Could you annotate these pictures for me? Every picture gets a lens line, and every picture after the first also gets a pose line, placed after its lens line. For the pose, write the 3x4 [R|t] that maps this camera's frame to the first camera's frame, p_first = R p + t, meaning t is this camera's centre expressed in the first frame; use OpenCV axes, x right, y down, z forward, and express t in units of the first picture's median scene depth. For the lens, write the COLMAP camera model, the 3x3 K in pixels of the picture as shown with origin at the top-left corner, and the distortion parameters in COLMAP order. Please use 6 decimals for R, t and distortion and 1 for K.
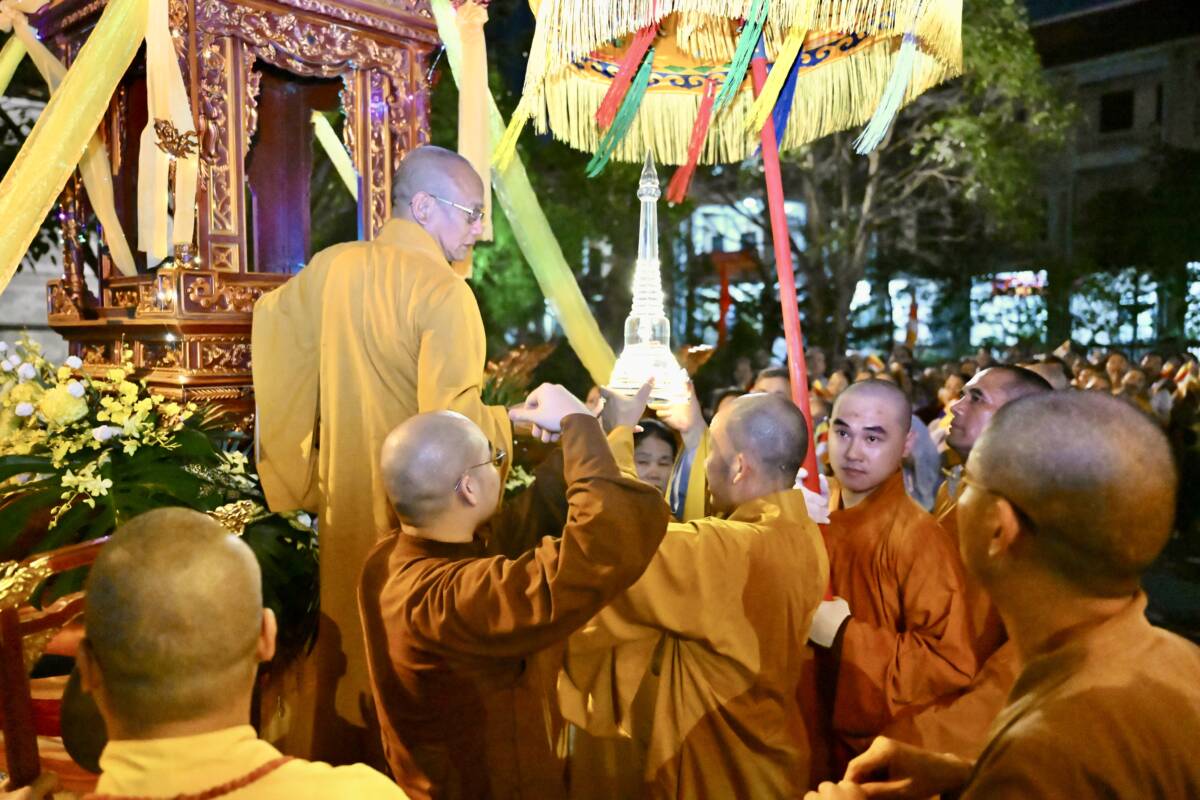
lens RADIAL K [[986.2, 0, 600.1], [0, 986.2, 402.6], [0, 0, 1]] dist [0.027938, -0.004022]
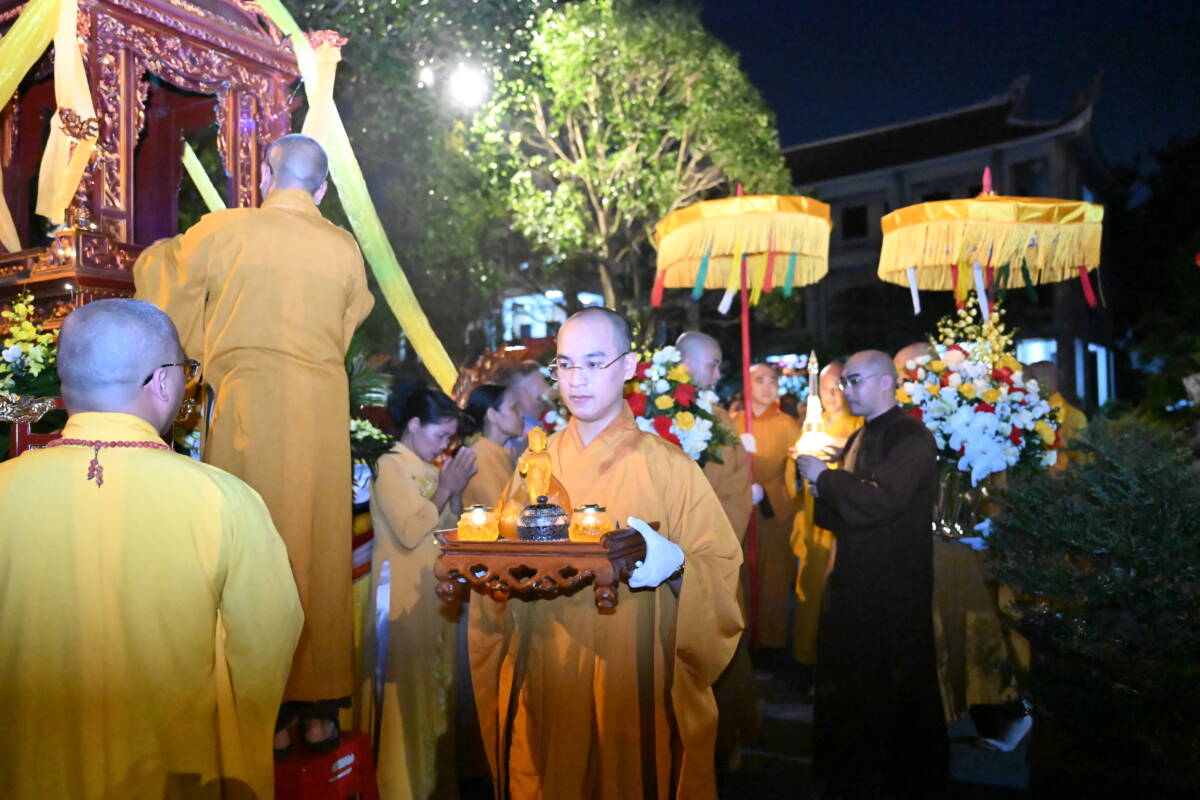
lens RADIAL K [[935.3, 0, 599.3], [0, 935.3, 395.6], [0, 0, 1]] dist [0.014543, 0.010660]
pose [[0.980802, -0.008088, 0.194836, -0.029005], [0.028081, 0.994584, -0.100072, 0.165026], [-0.192972, 0.103622, 0.975717, -0.170777]]
